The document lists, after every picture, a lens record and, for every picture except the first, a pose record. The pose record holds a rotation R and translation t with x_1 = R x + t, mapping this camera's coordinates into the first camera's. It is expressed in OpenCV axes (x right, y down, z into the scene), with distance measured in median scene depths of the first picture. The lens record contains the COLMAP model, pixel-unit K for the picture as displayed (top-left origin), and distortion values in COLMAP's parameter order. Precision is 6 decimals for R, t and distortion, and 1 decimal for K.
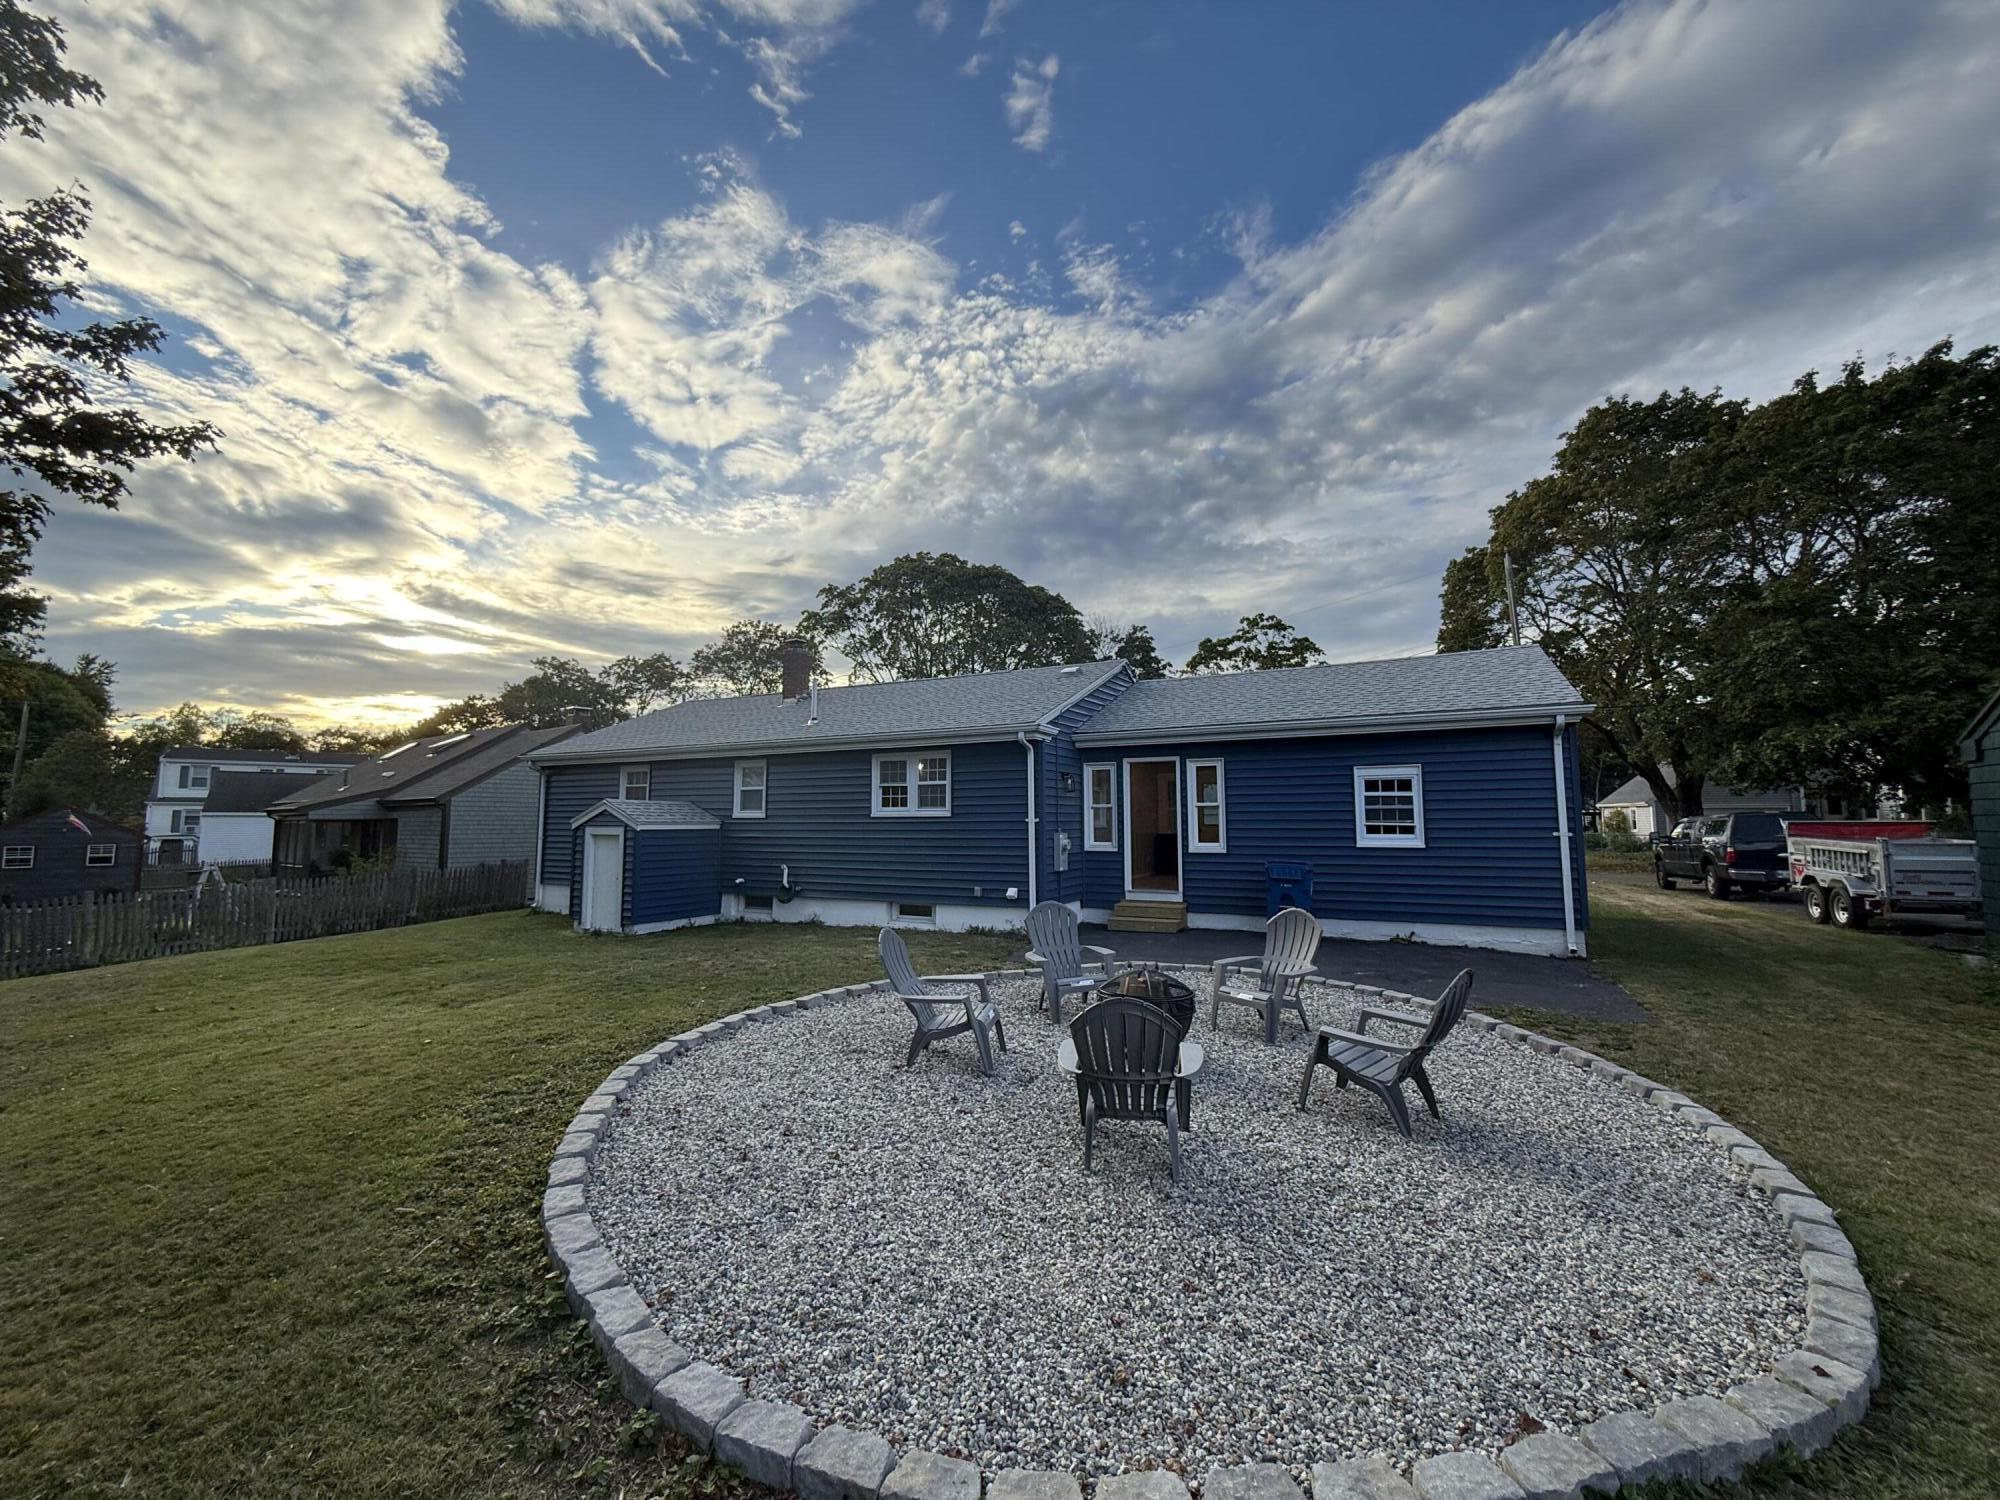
lens RADIAL K [[801.1, 0, 1017.8], [0, 801.1, 752.9], [0, 0, 1]] dist [-0.003250, 0.000584]
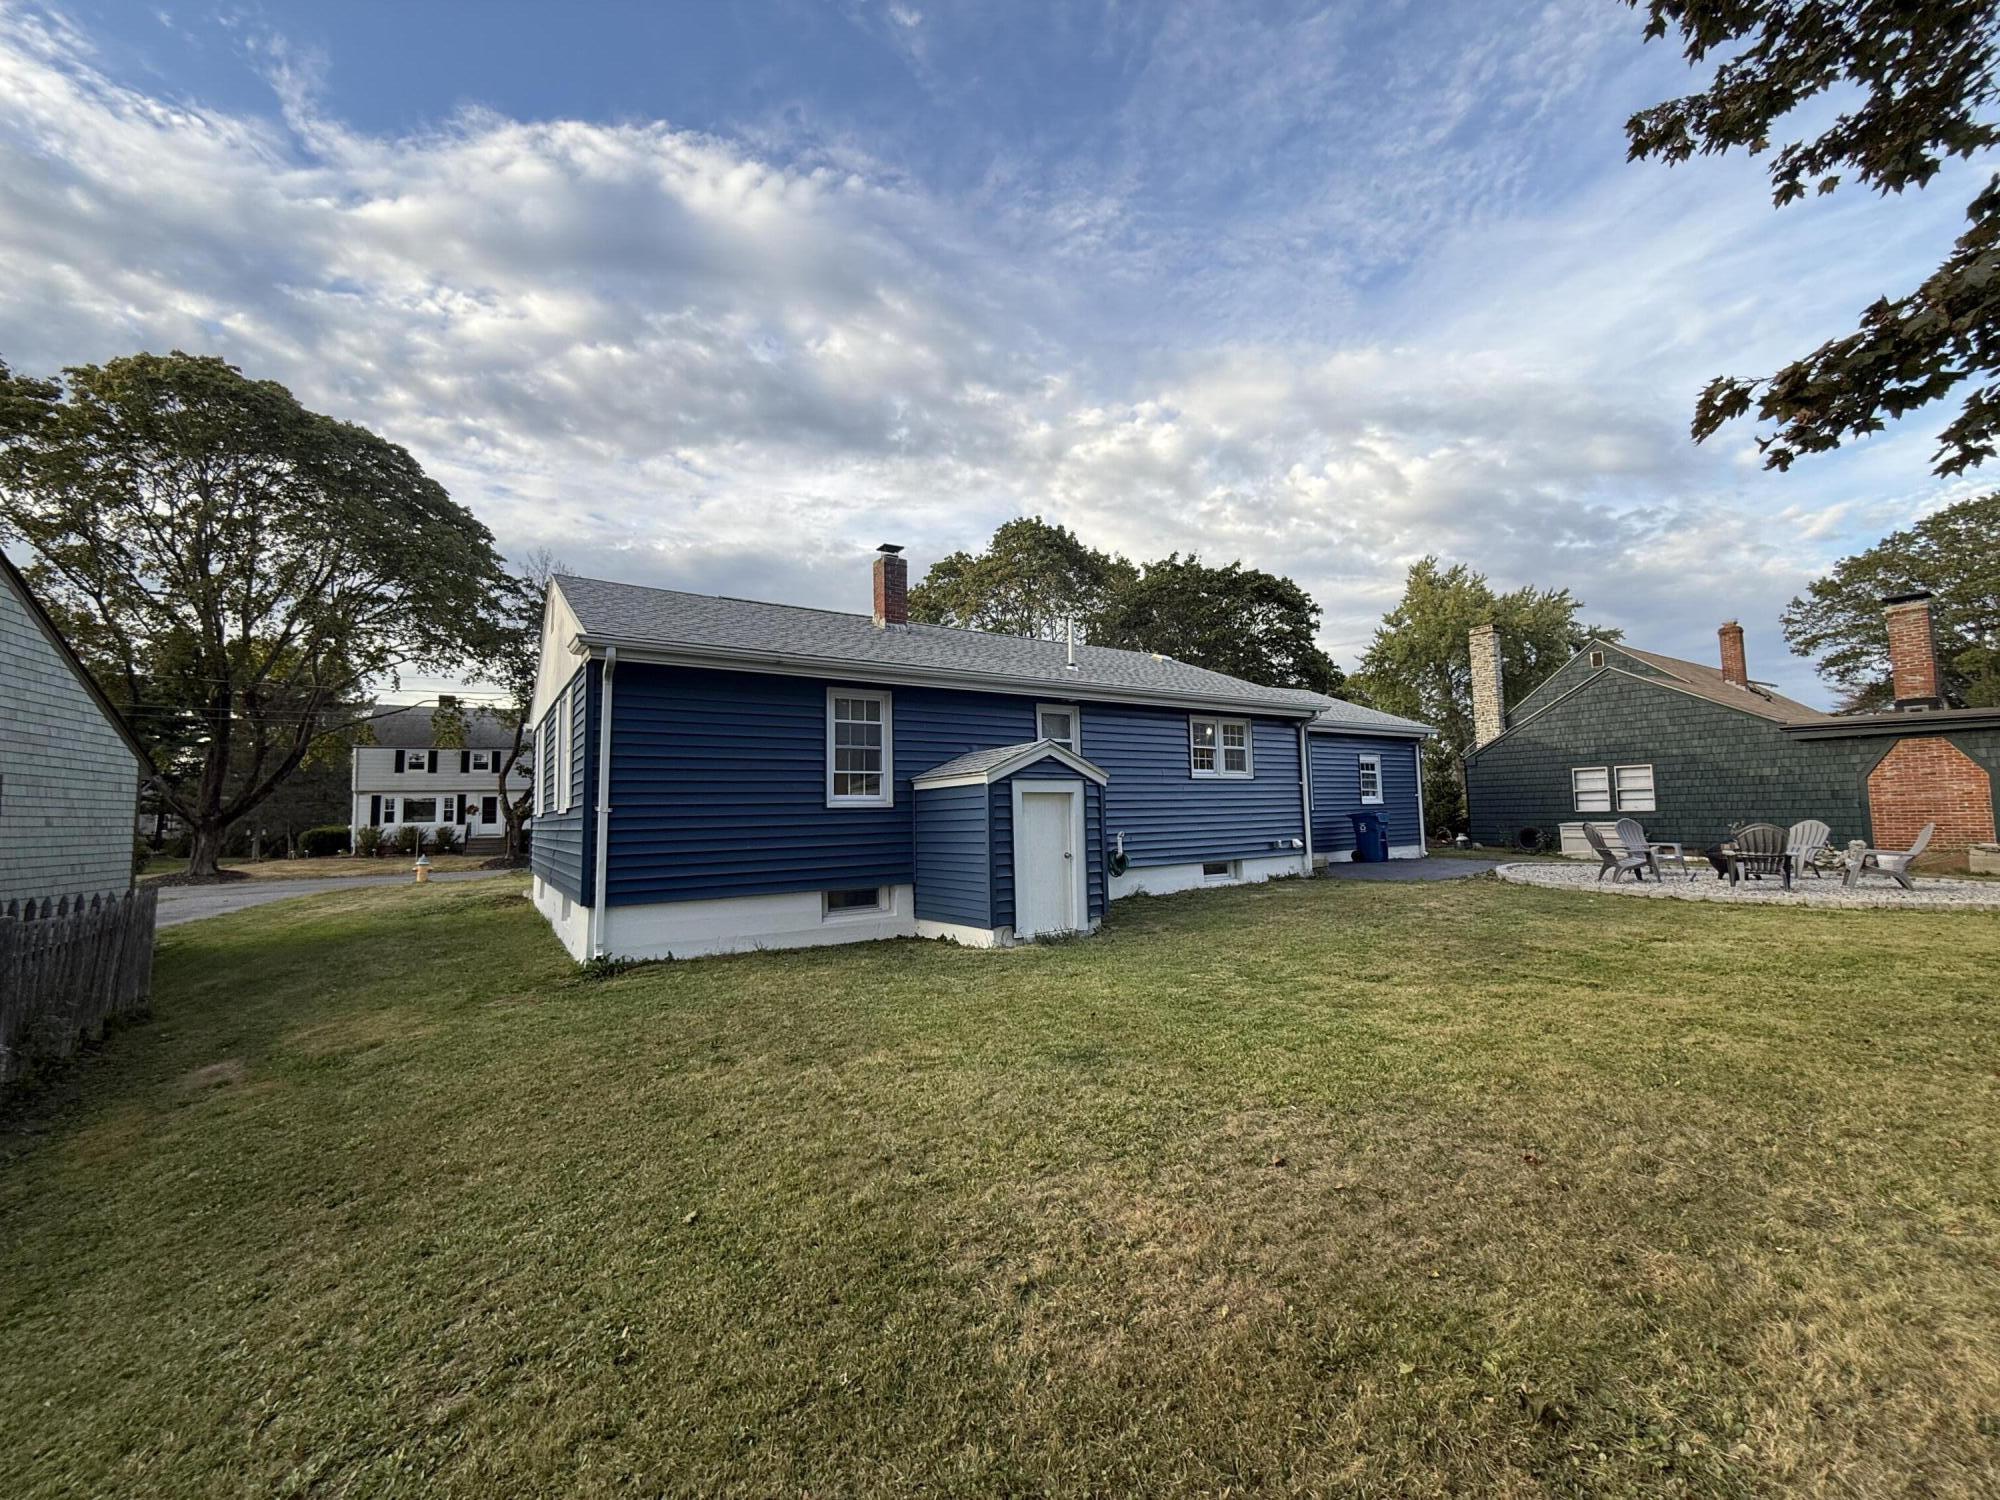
lens RADIAL K [[801.1, 0, 1017.8], [0, 801.1, 752.9], [0, 0, 1]] dist [-0.003250, 0.000584]
pose [[0.478065, 0.060880, 0.876212, -1.175198], [-0.050878, 0.997839, -0.041571, 0.102614], [-0.876850, -0.024706, 0.480129, 0.729710]]
